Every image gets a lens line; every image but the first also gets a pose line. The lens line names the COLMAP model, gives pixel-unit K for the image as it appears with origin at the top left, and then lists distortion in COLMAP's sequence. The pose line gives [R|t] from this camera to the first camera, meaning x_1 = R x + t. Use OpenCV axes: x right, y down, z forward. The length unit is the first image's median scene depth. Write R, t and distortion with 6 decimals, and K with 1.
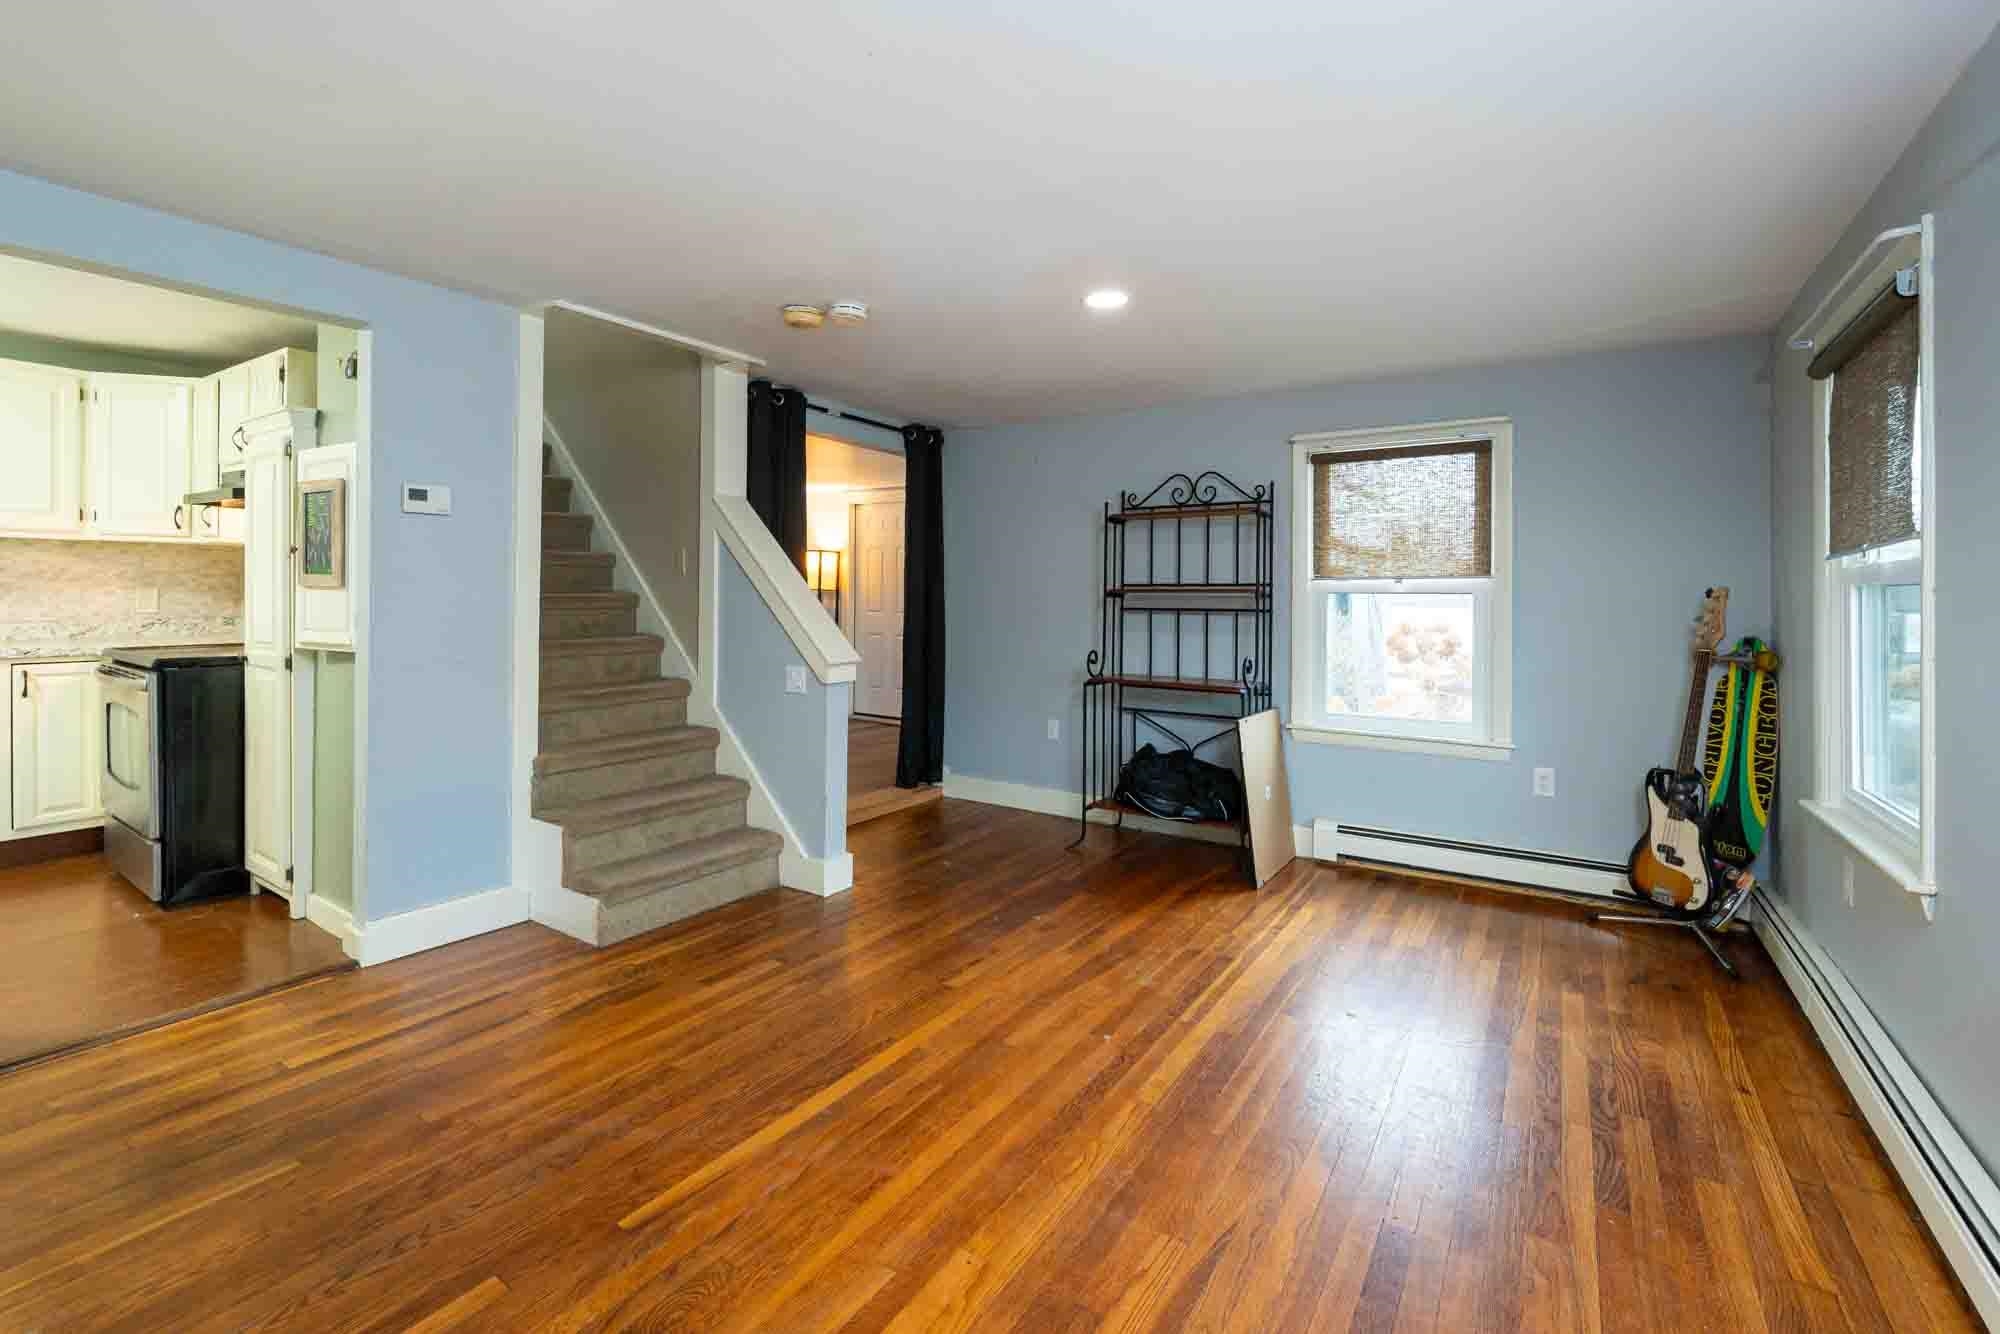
lens RADIAL K [[853.9, 0, 1002.5], [0, 853.9, 599.6], [0, 0, 1]] dist [0.000030, -0.000015]
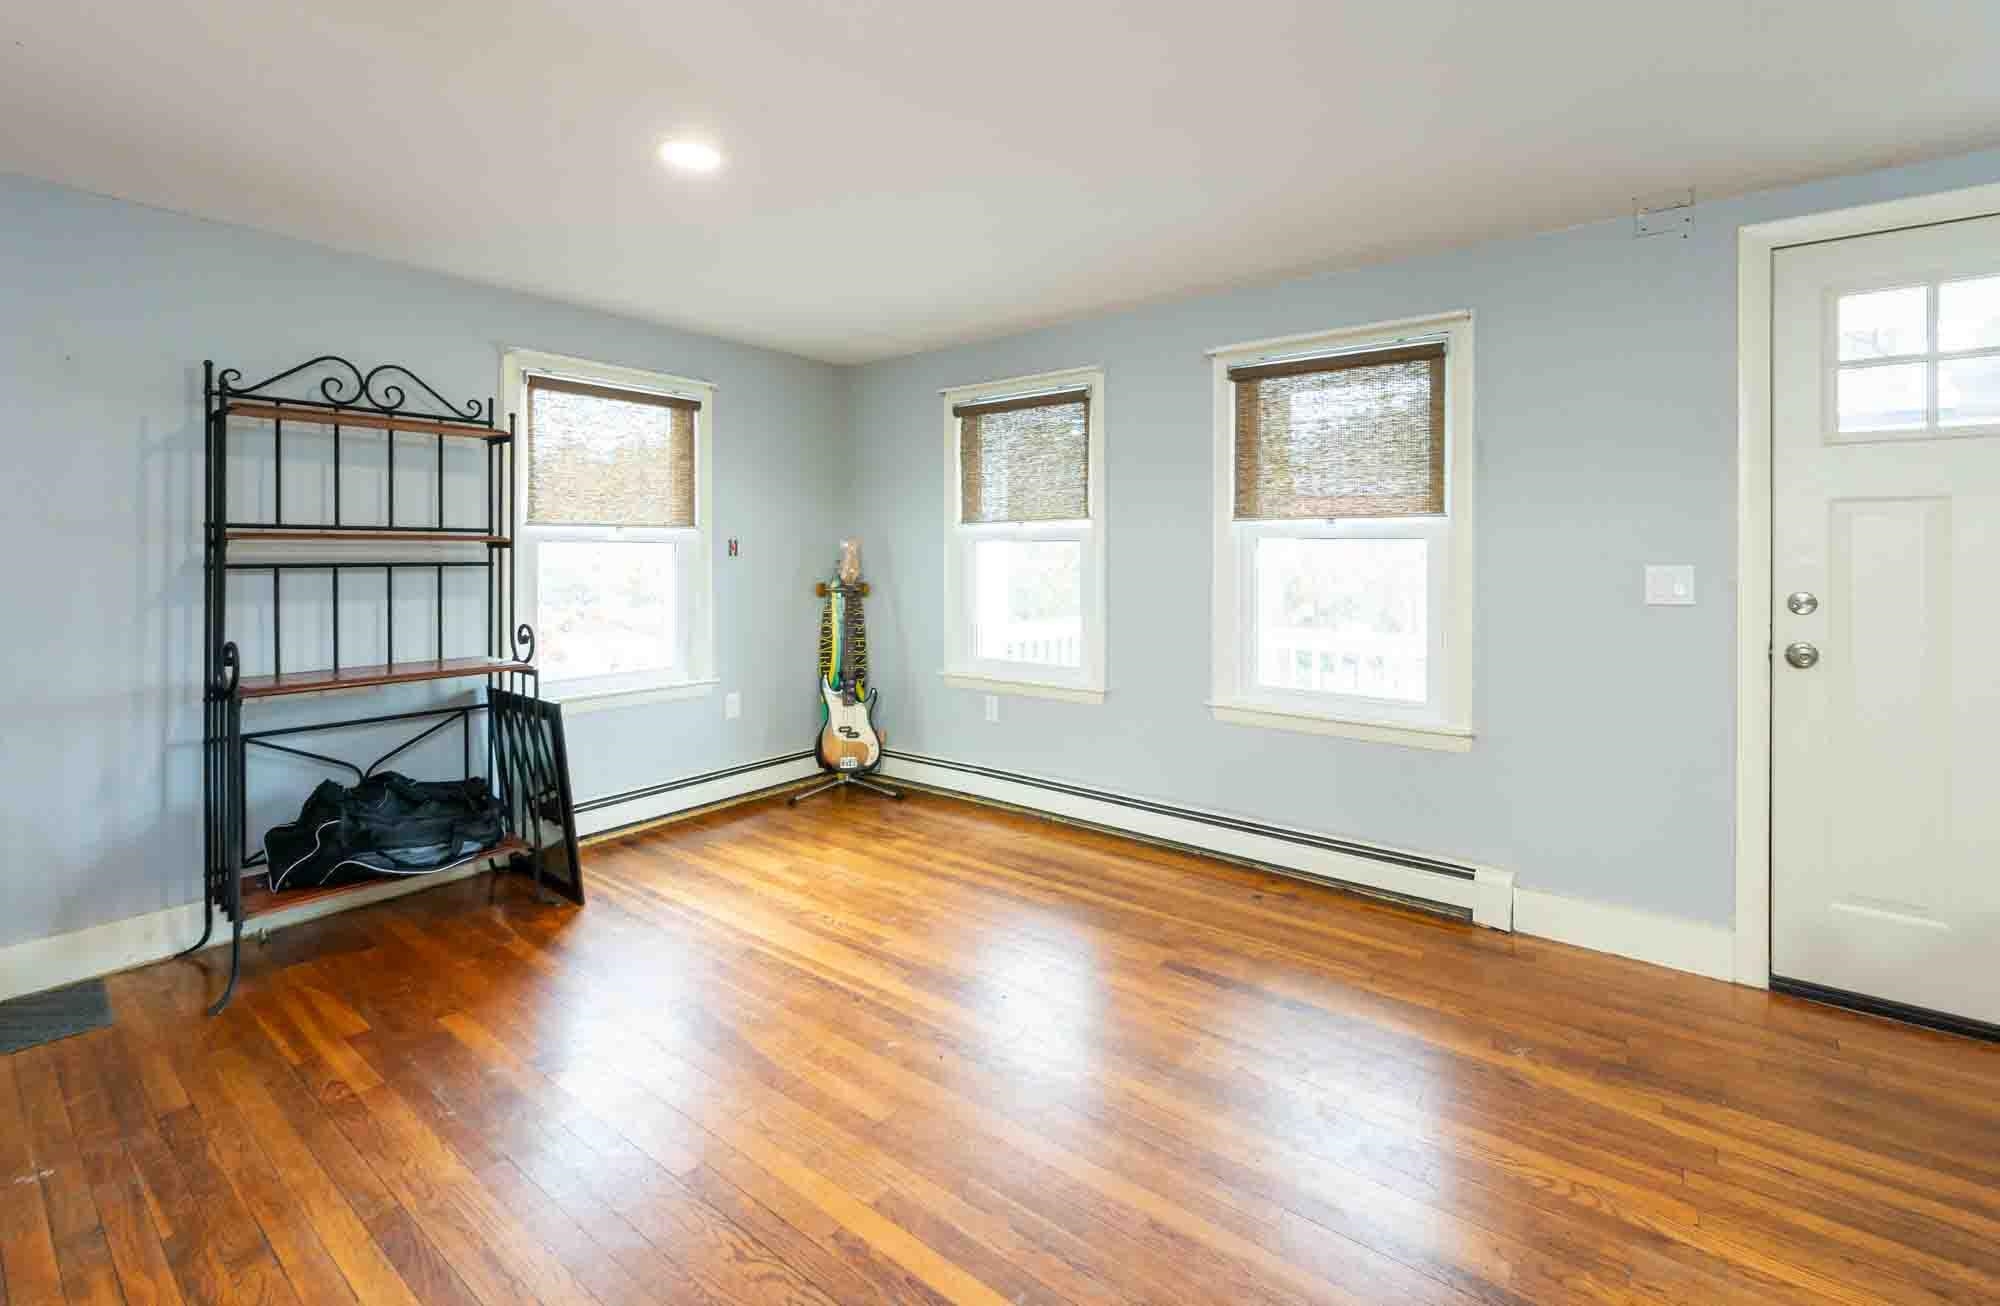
lens RADIAL K [[872.1, 0, 1001.0], [0, 872.1, 553.2], [0, 0, 1]] dist [-0.000498, -0.000135]
pose [[0.075970, -0.011308, 0.997046, -0.491436], [-0.003341, 0.999927, 0.011595, -0.007584], [-0.997105, -0.004212, 0.075926, 0.522268]]
